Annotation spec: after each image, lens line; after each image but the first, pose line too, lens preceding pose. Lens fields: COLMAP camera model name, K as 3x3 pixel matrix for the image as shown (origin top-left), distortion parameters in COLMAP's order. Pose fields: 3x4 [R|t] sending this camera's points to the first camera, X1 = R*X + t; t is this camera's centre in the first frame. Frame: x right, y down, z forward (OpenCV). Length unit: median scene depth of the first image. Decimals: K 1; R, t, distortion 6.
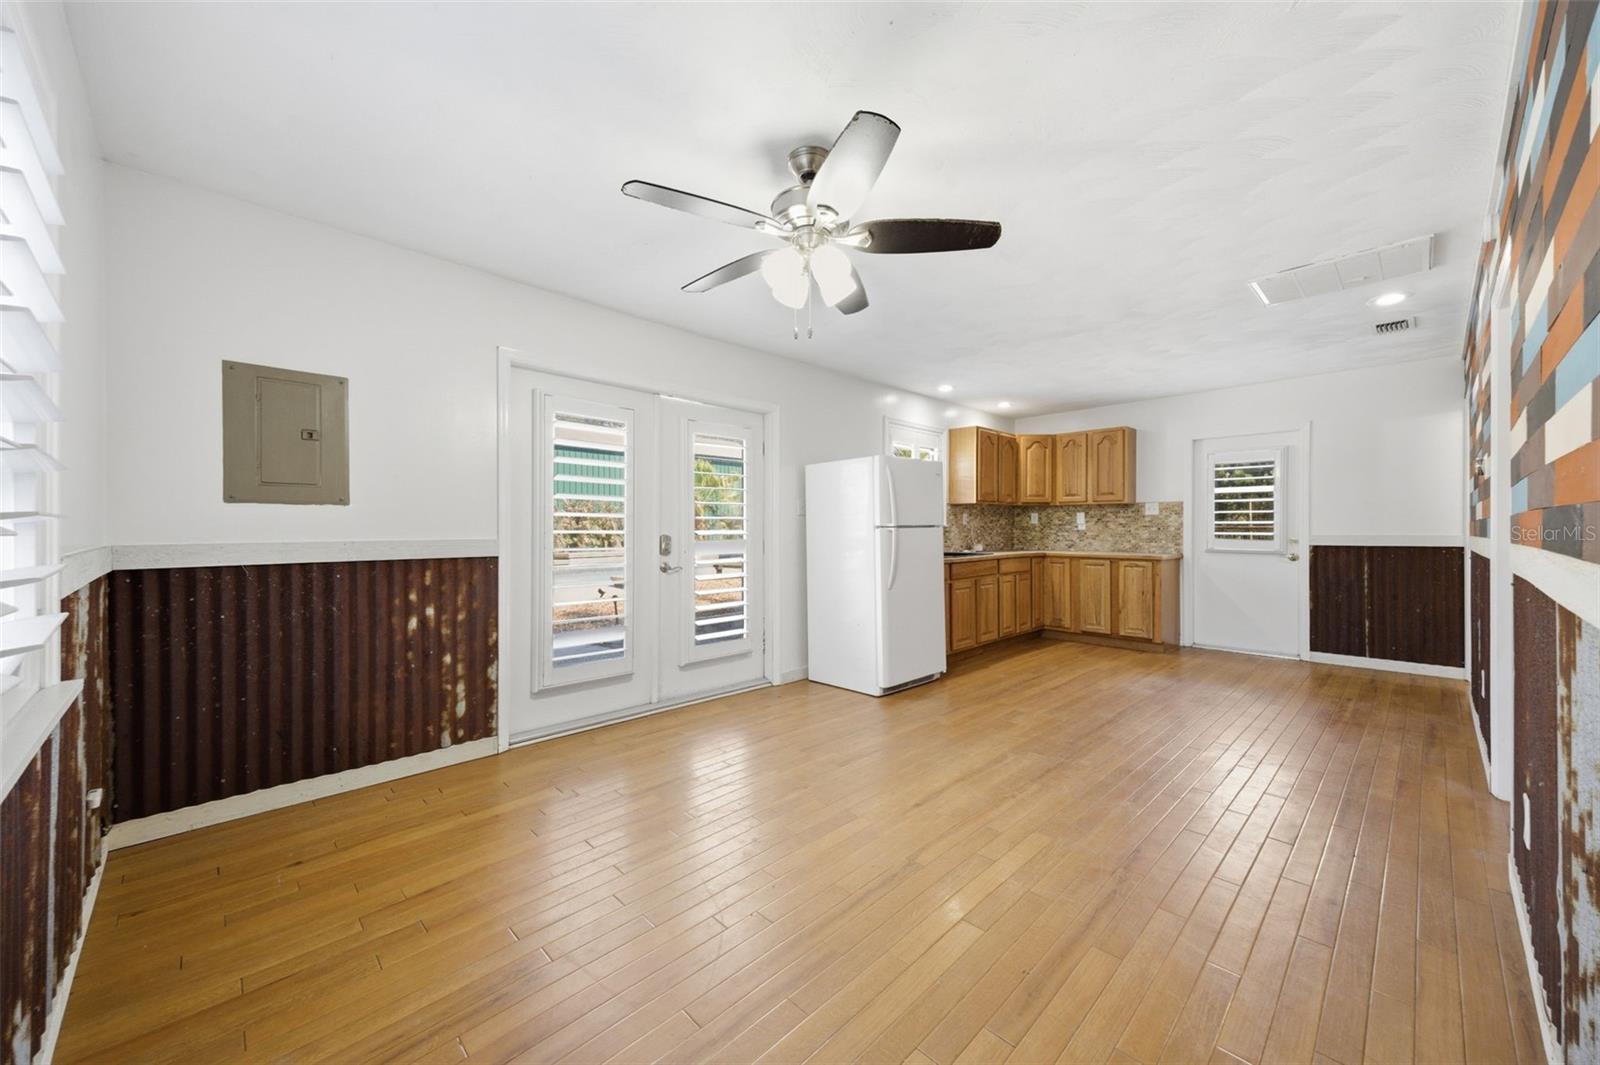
lens RADIAL K [[604.7, 0, 797.3], [0, 604.7, 535.1], [0, 0, 1]] dist [0.056959, -0.020276]
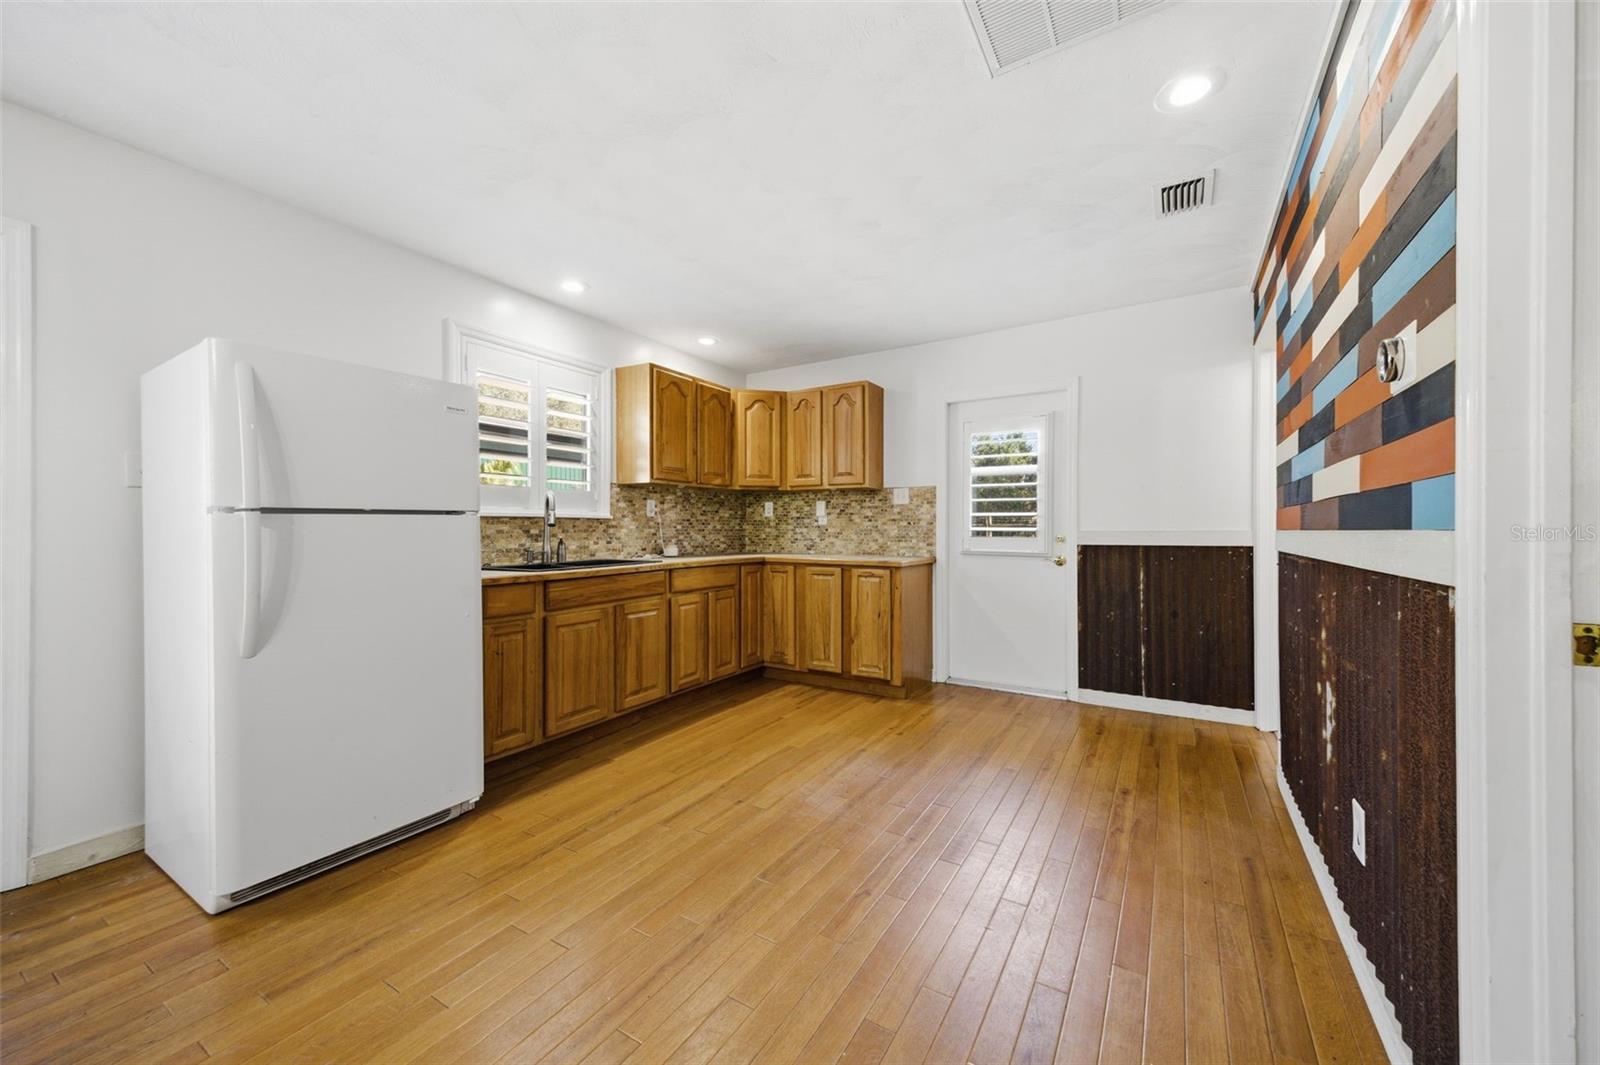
lens RADIAL K [[604.7, 0, 797.3], [0, 604.7, 535.1], [0, 0, 1]] dist [0.056959, -0.020276]
pose [[0.971216, -0.002406, 0.238188, 0.291757], [0.002064, 0.999996, 0.001681, 0.002616], [-0.238191, -0.001141, 0.971218, 0.333917]]
